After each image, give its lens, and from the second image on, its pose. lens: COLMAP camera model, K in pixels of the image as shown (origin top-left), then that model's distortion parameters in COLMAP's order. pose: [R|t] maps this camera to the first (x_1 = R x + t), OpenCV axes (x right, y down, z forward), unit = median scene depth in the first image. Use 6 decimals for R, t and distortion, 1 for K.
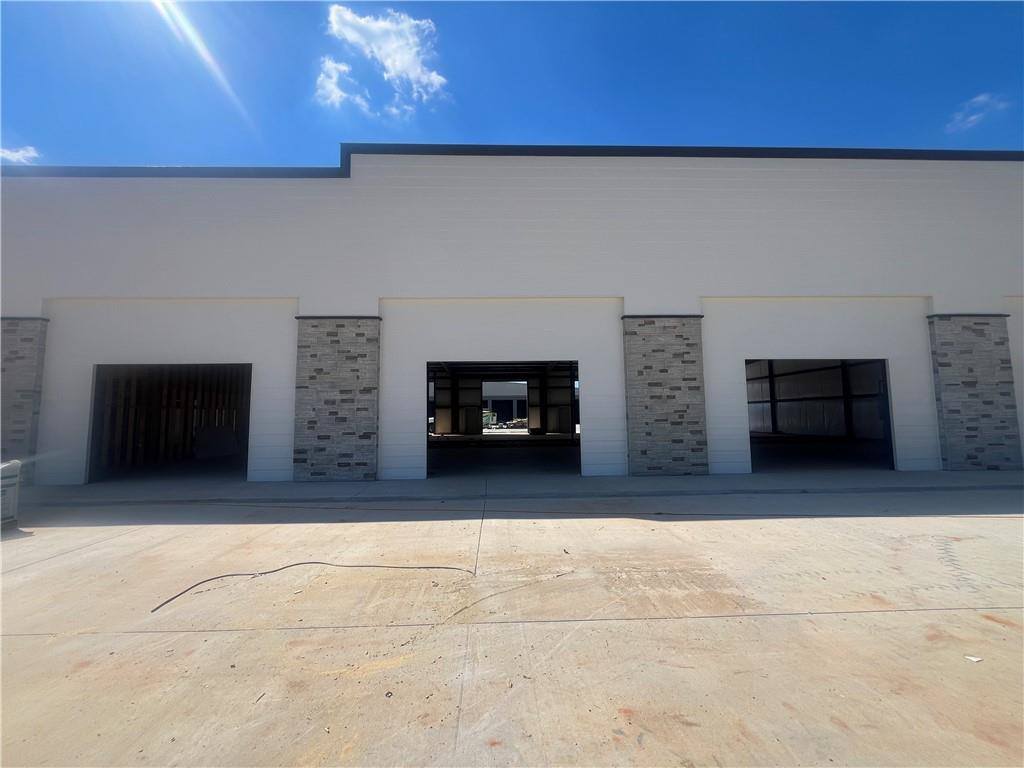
lens RADIAL K [[412.1, 0, 512.0], [0, 412.1, 384.0], [0, 0, 1]] dist [-0.002408, -0.000298]
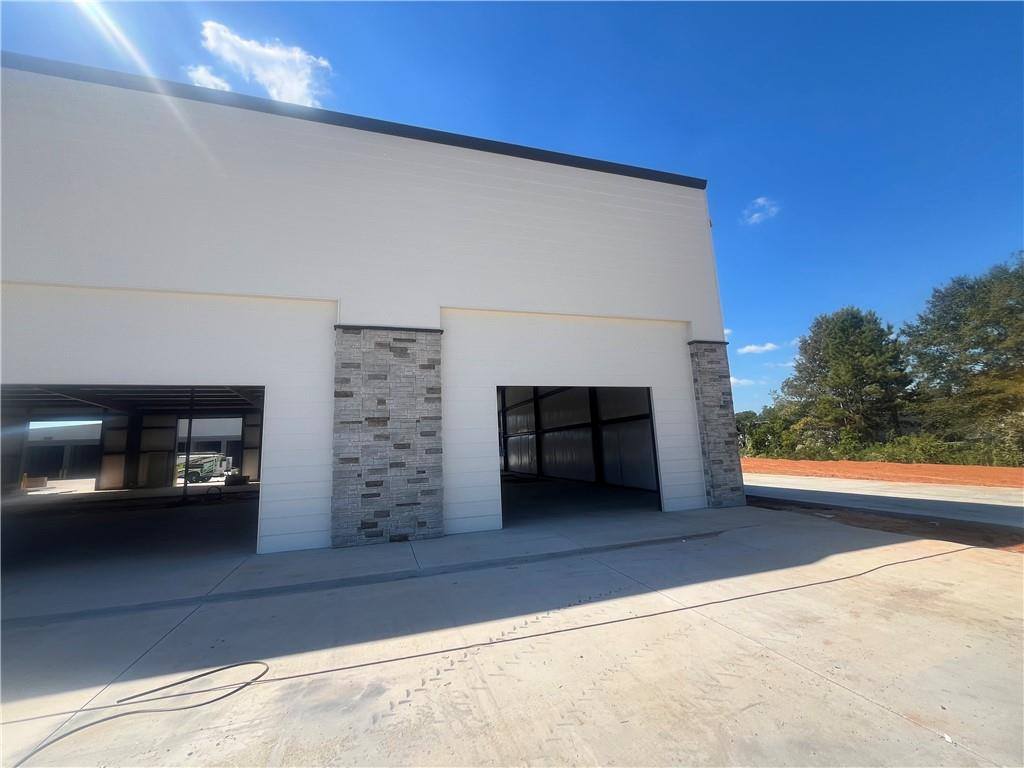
lens RADIAL K [[429.1, 0, 517.4], [0, 429.1, 376.4], [0, 0, 1]] dist [-0.000559, -0.000047]
pose [[0.964179, 0.007098, 0.265158, 1.140742], [0.016193, 0.996202, -0.085549, -0.010030], [-0.264759, 0.086778, 0.960402, 0.195259]]
